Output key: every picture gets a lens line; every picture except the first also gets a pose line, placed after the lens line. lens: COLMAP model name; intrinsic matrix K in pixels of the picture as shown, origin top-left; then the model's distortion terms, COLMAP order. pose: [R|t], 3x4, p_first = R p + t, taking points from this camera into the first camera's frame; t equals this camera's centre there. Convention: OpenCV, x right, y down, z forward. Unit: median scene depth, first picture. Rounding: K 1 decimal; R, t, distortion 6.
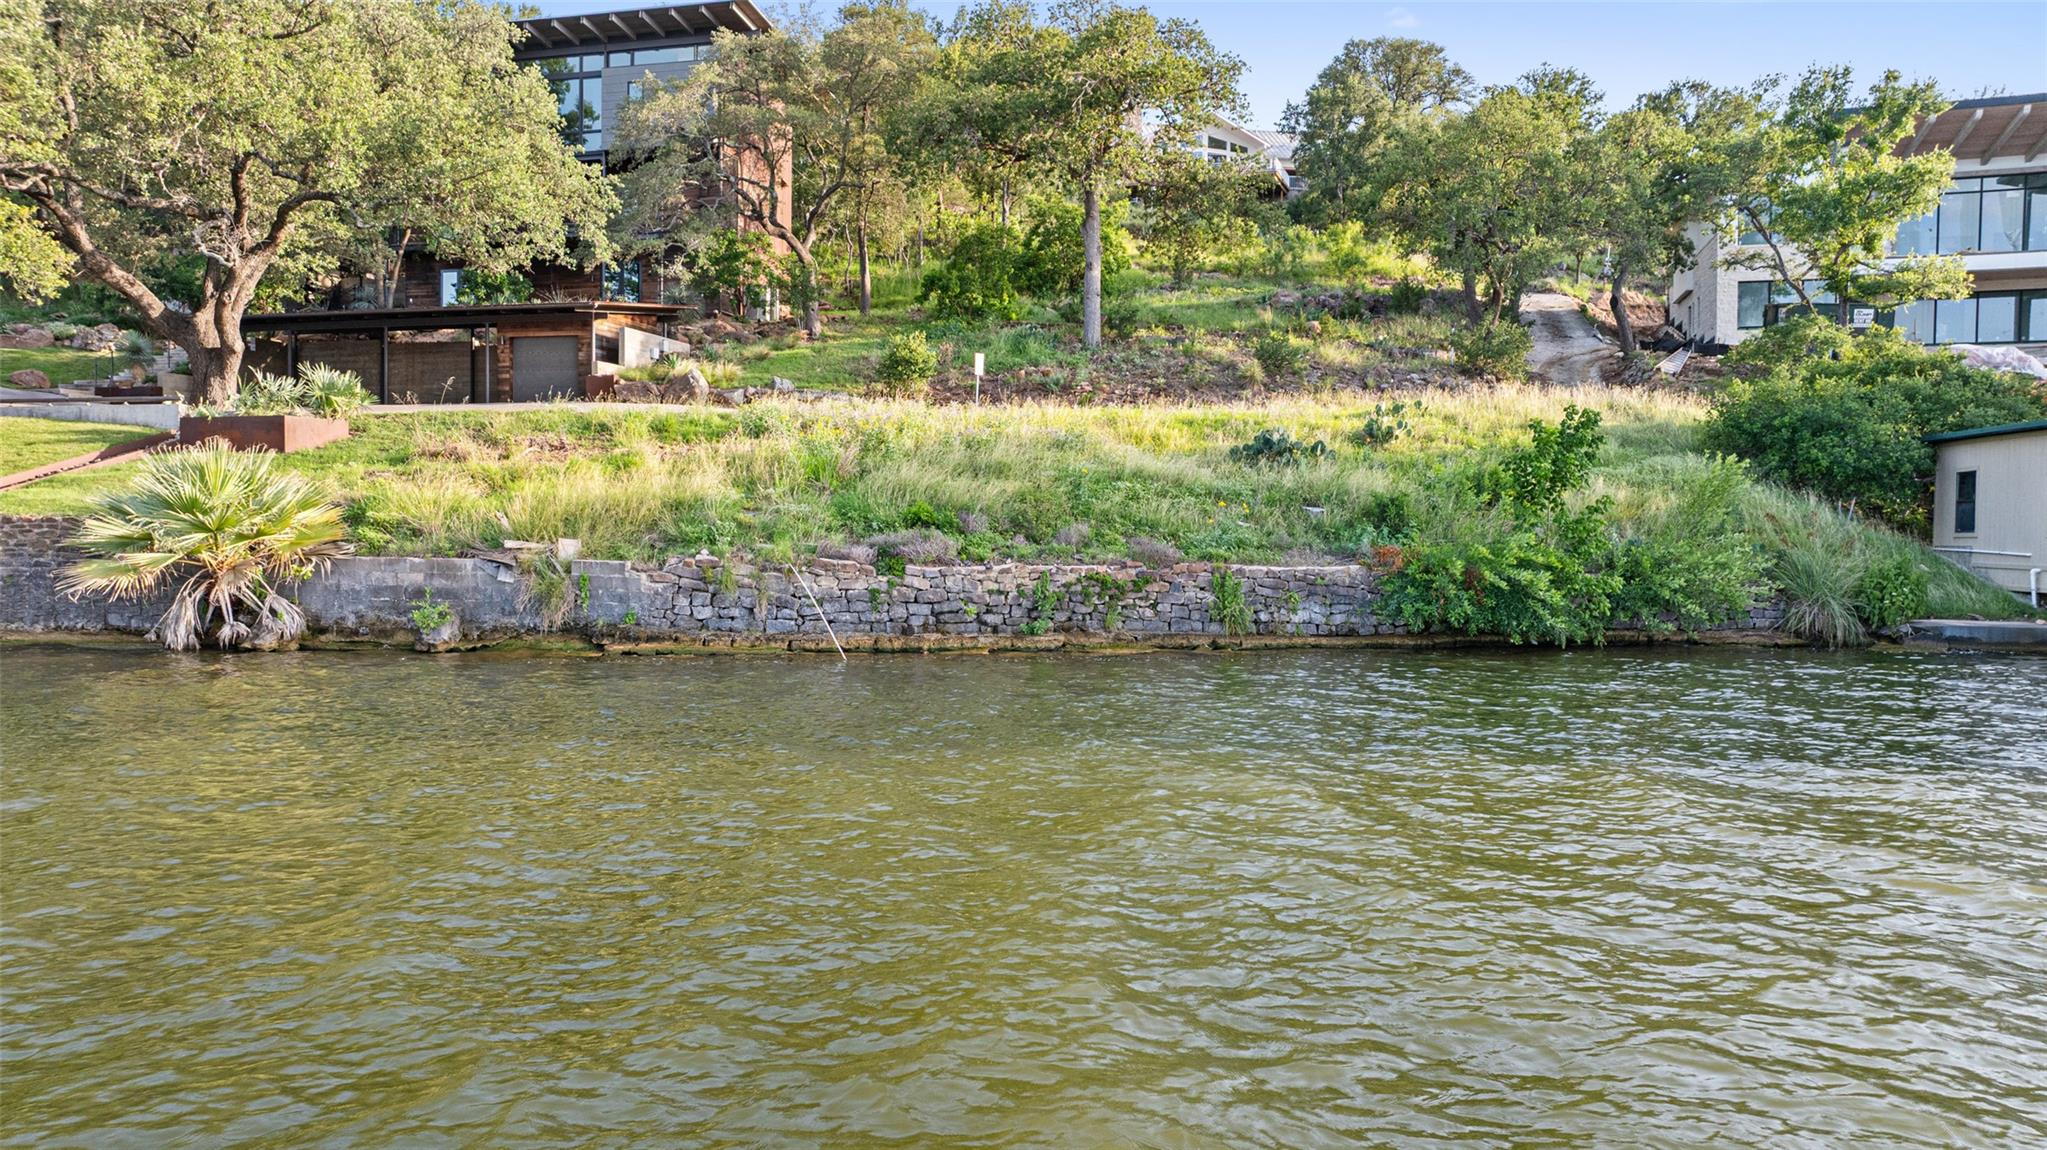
lens RADIAL K [[1424.6, 0, 1056.7], [0, 1424.6, 568.1], [0, 0, 1]] dist [-0.011712, 0.001705]
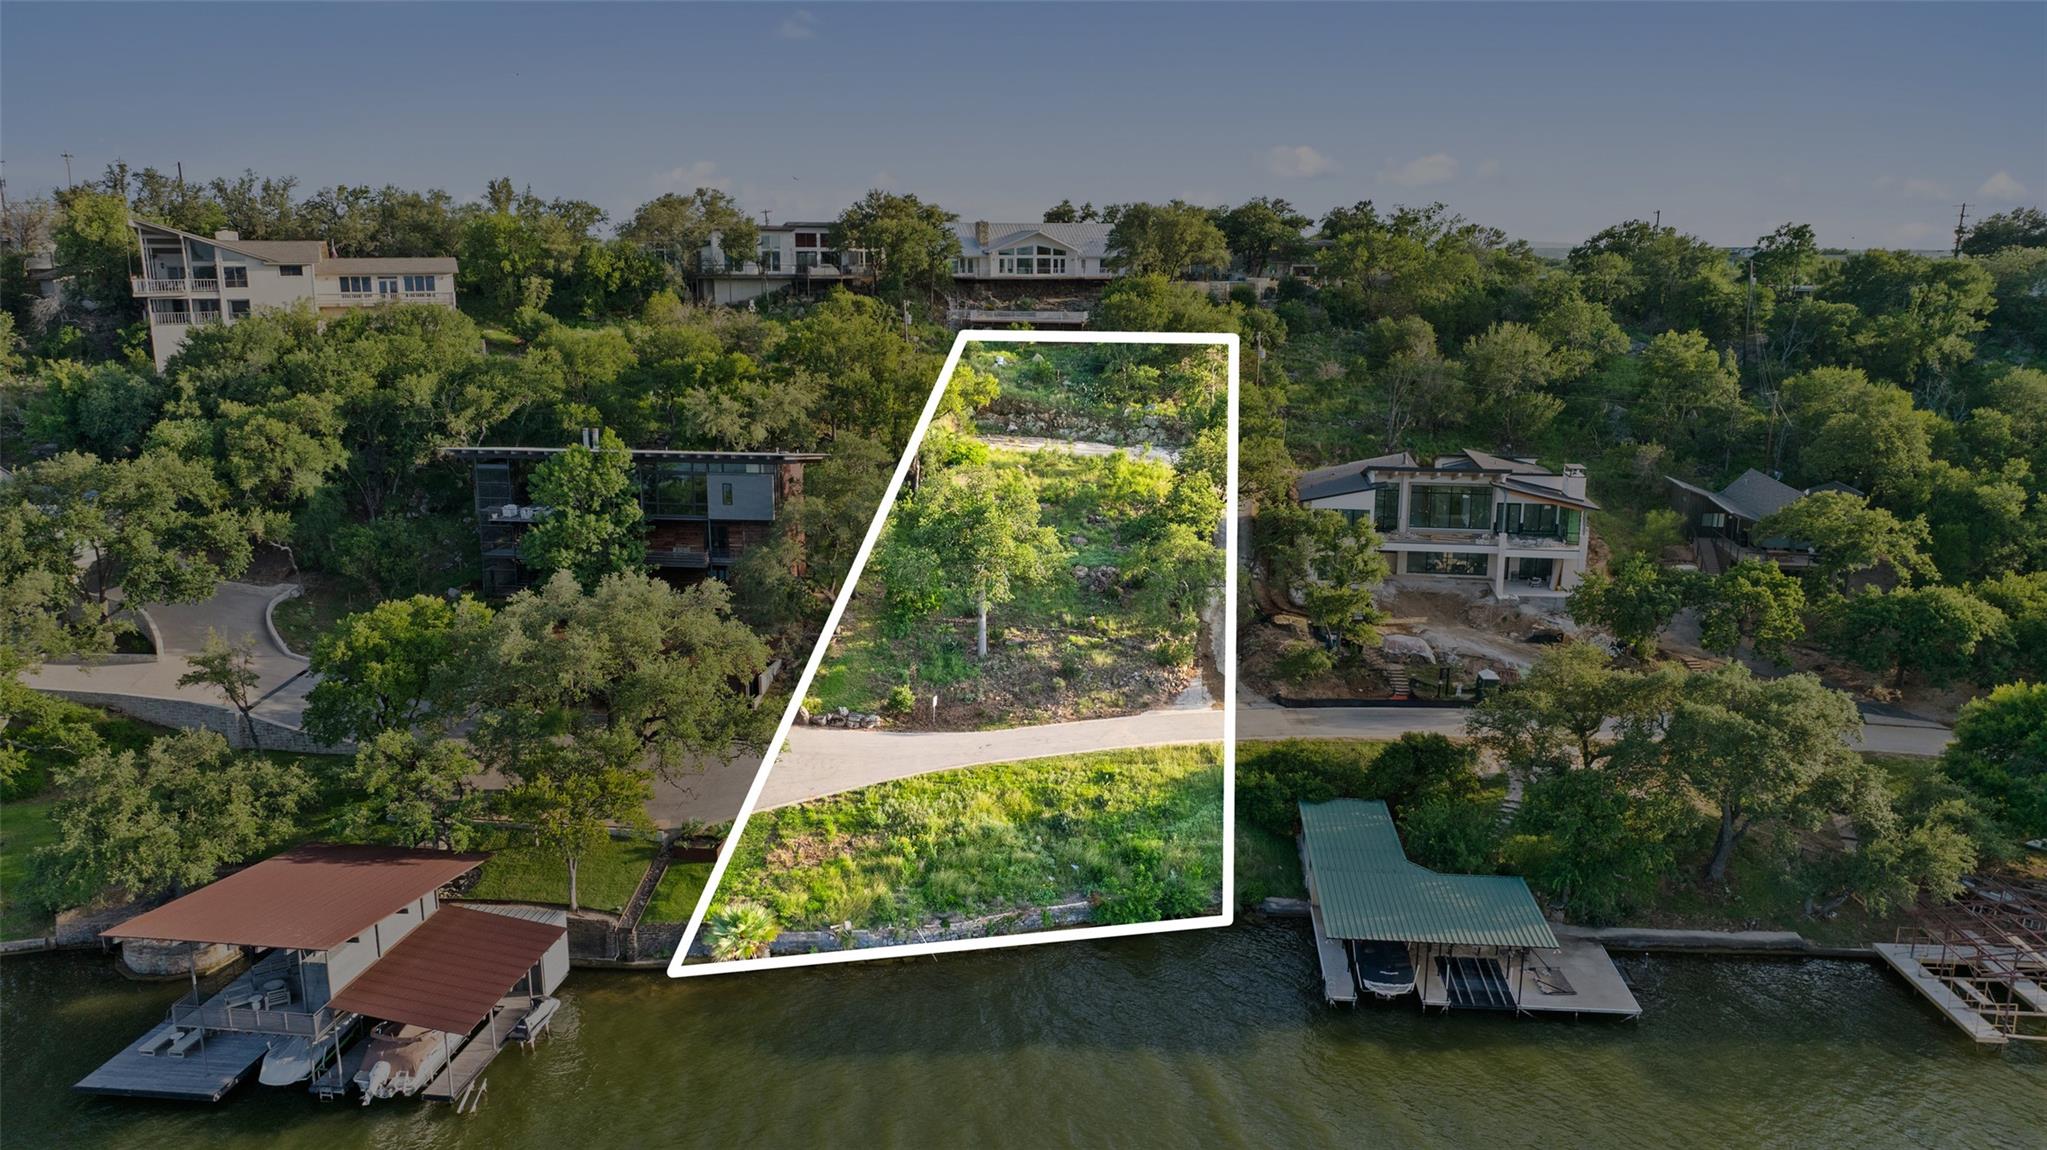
lens RADIAL K [[1424.6, 0, 1056.7], [0, 1424.6, 568.1], [0, 0, 1]] dist [-0.011712, 0.001705]
pose [[0.992957, -0.027249, 0.115297, -0.204288], [0.004015, 0.980371, 0.197120, -1.376163], [-0.118405, -0.195269, 0.973576, -1.971819]]
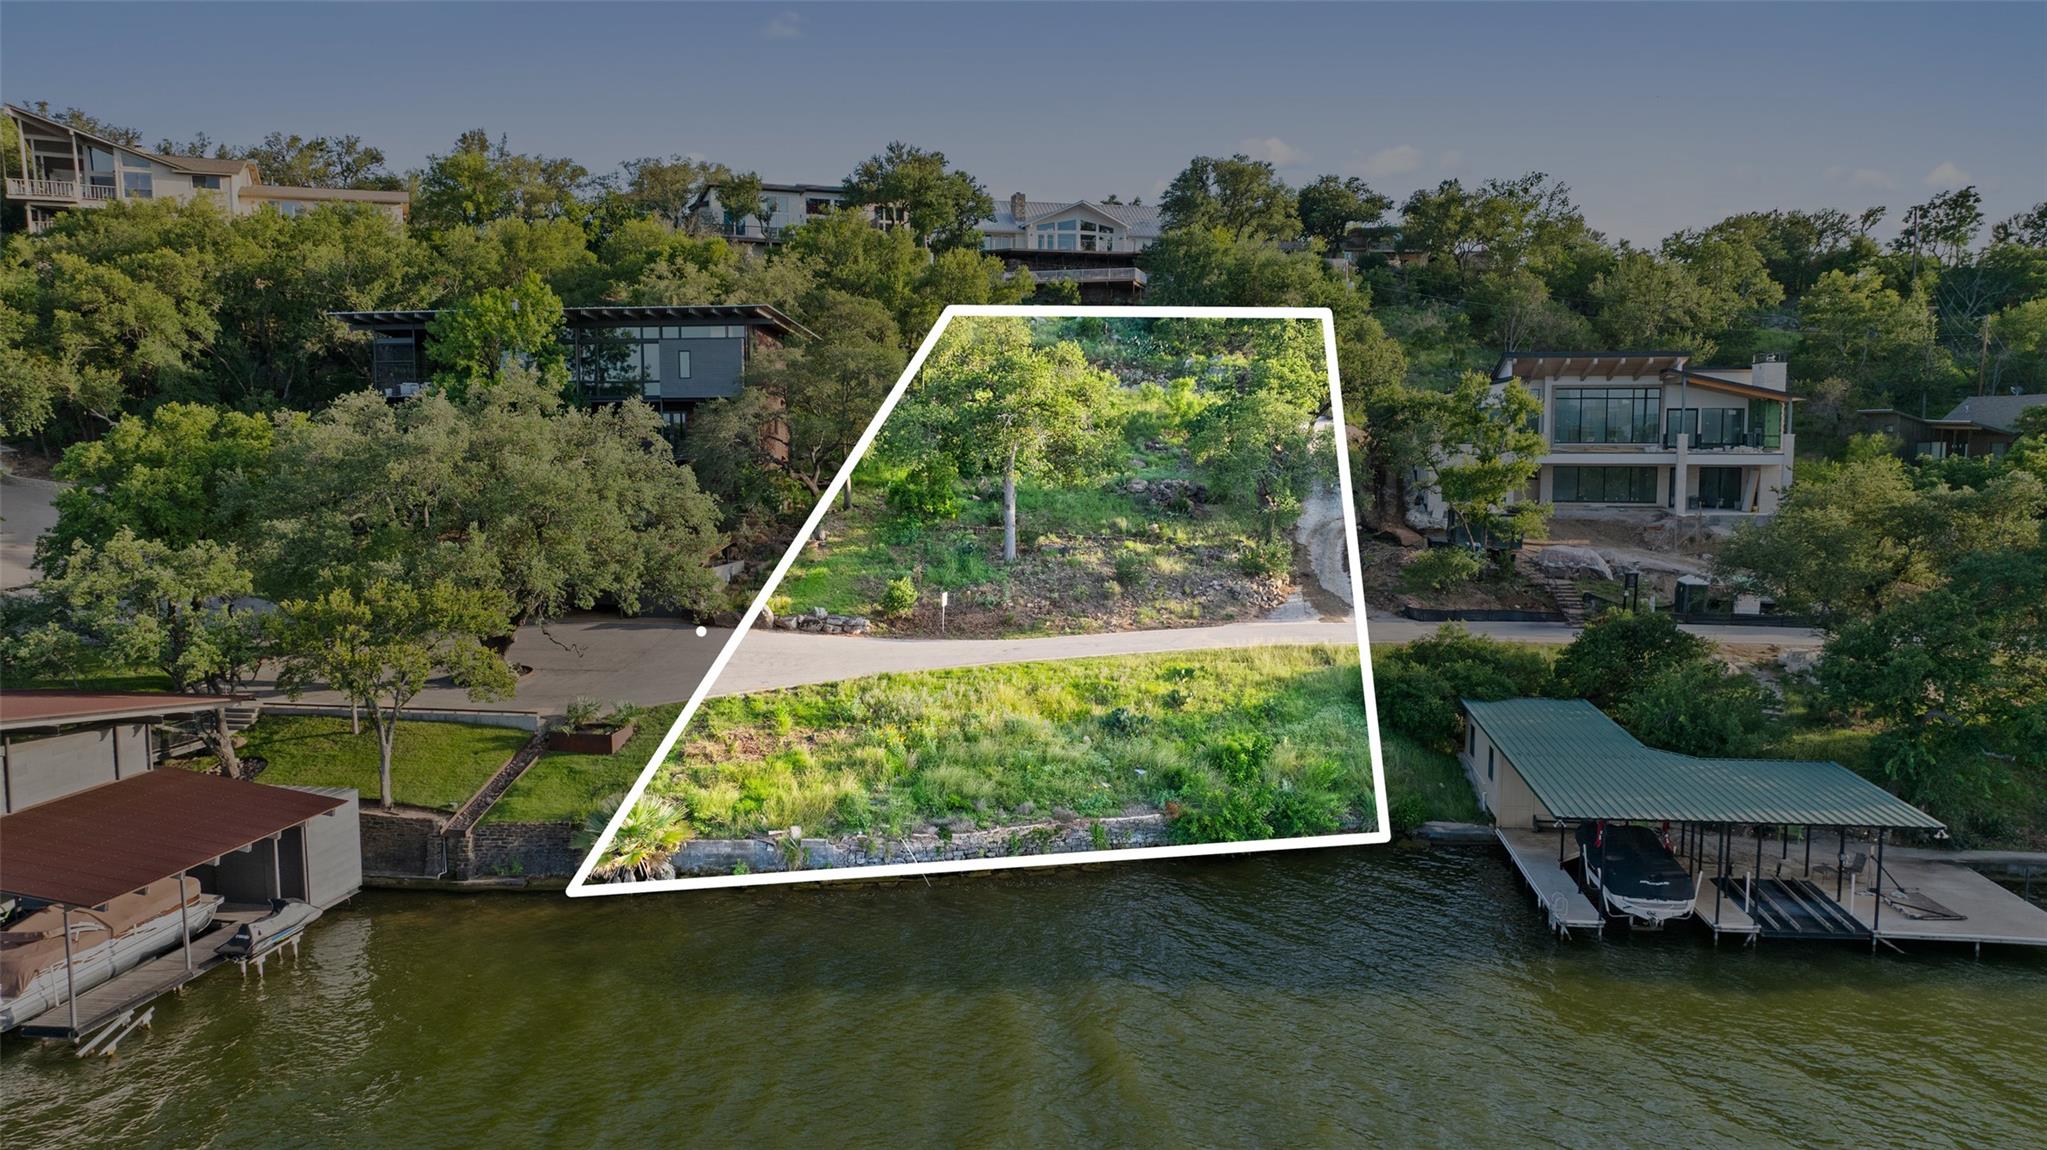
lens RADIAL K [[1424.6, 0, 1056.7], [0, 1424.6, 568.1], [0, 0, 1]] dist [-0.011712, 0.001705]
pose [[0.995945, -0.015693, 0.088586, -0.124007], [0.008634, 0.996796, 0.079518, -0.542717], [-0.089550, -0.078431, 0.992889, -1.076308]]
